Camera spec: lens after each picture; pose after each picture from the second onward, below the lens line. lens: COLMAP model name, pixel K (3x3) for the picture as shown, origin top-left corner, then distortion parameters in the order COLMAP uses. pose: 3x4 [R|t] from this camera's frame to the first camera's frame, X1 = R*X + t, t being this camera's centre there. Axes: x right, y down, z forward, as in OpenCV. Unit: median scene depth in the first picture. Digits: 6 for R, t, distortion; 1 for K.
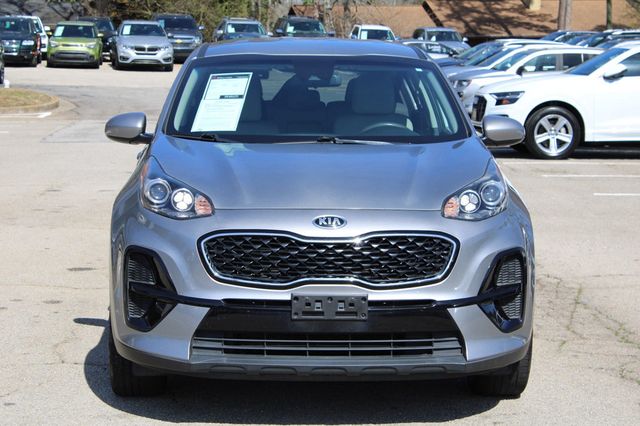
lens RADIAL K [[1707.6, 0, 320.0], [0, 1707.6, 213.0], [0, 0, 1]] dist [-0.069683, -0.880615]
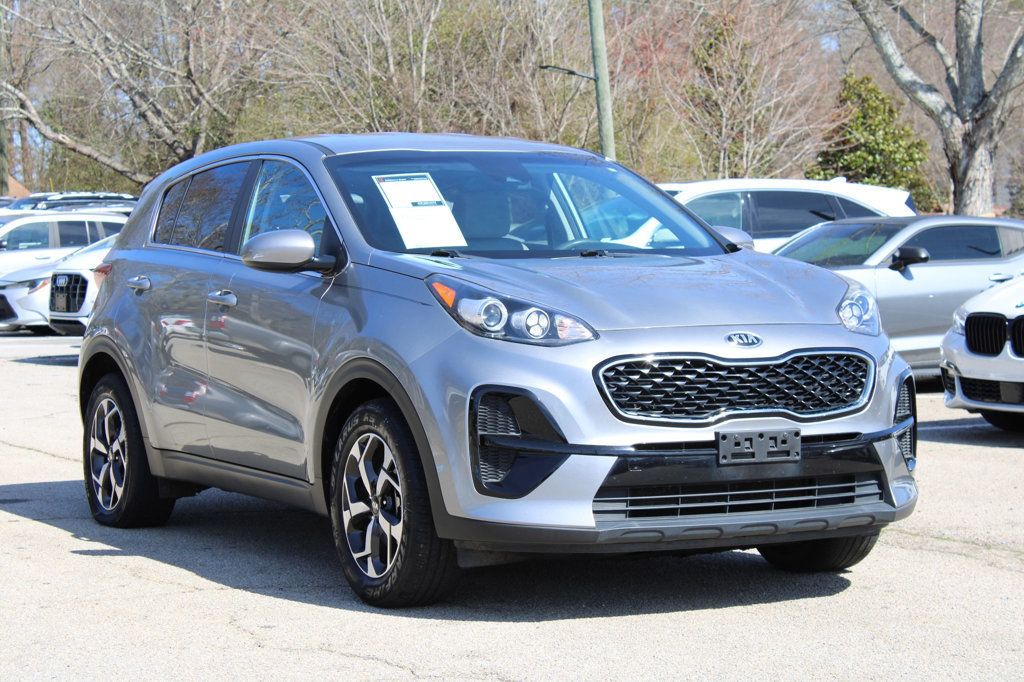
lens RADIAL K [[2732.2, 0, 512.0], [0, 2732.2, 341.0], [0, 0, 1]] dist [-0.069683, -0.880615]
pose [[0.897040, -0.033569, 0.440673, -0.641579], [0.061903, 0.996825, -0.050076, 0.061946], [-0.437593, 0.072199, 0.896270, -0.078598]]
